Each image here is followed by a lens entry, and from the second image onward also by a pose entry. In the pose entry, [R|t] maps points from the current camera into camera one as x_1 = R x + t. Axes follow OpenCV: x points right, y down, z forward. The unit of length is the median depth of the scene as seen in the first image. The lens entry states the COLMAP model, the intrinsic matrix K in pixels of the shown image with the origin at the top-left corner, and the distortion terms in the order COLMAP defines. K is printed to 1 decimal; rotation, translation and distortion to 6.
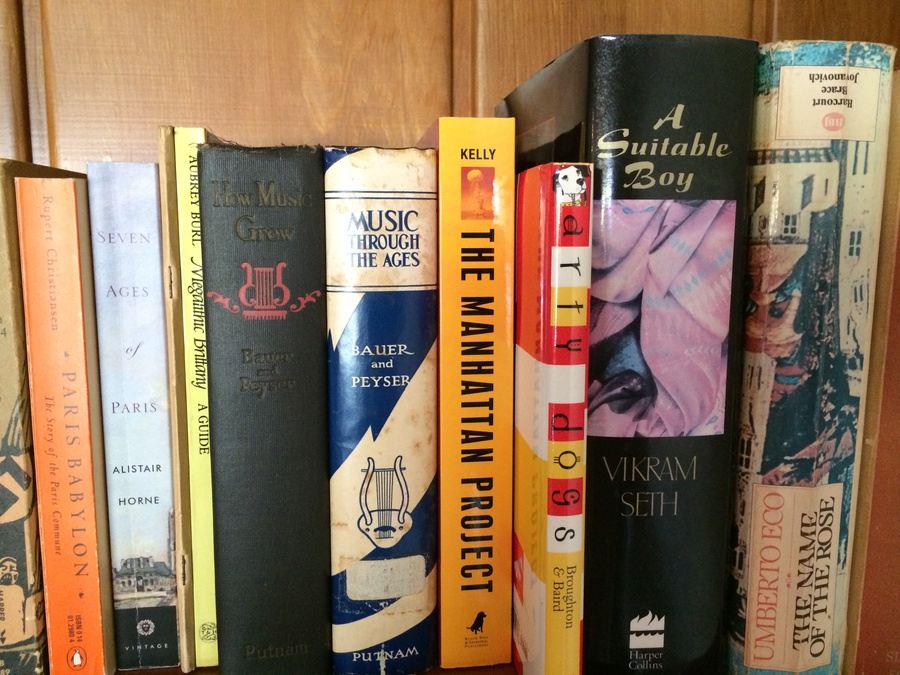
lens RADIAL K [[781.6, 0, 441.3], [0, 781.6, 336.6], [0, 0, 1]] dist [0.084726, -0.121256]
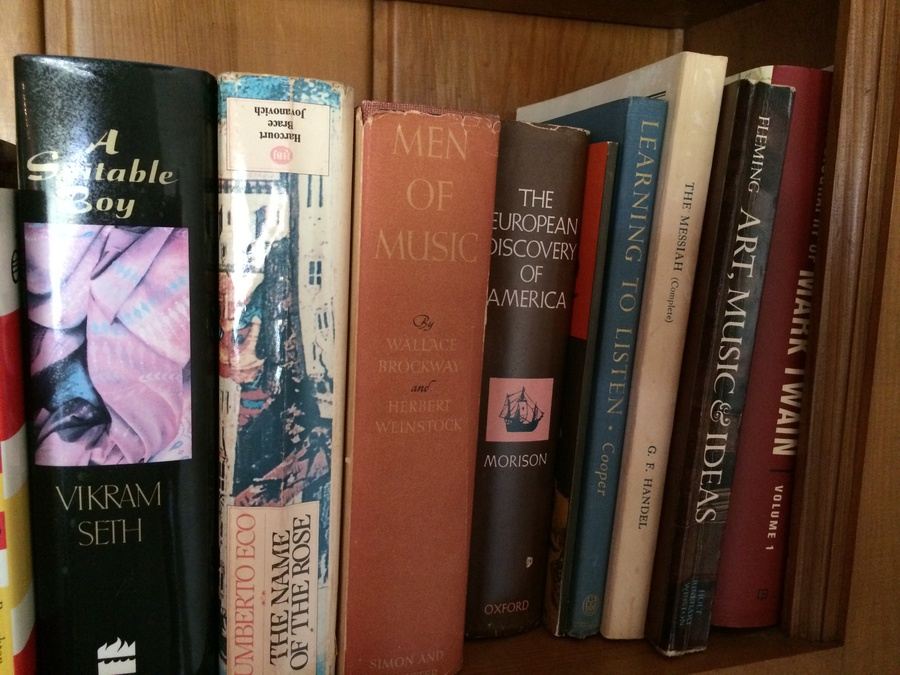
lens RADIAL K [[781.6, 0, 451.5], [0, 781.6, 334.7], [0, 0, 1]] dist [0.084726, -0.121256]
pose [[0.985163, 0.003696, 0.171582, 0.523246], [-0.006397, 0.999864, 0.015194, -0.053298], [-0.171502, -0.016066, 0.985053, -0.047422]]
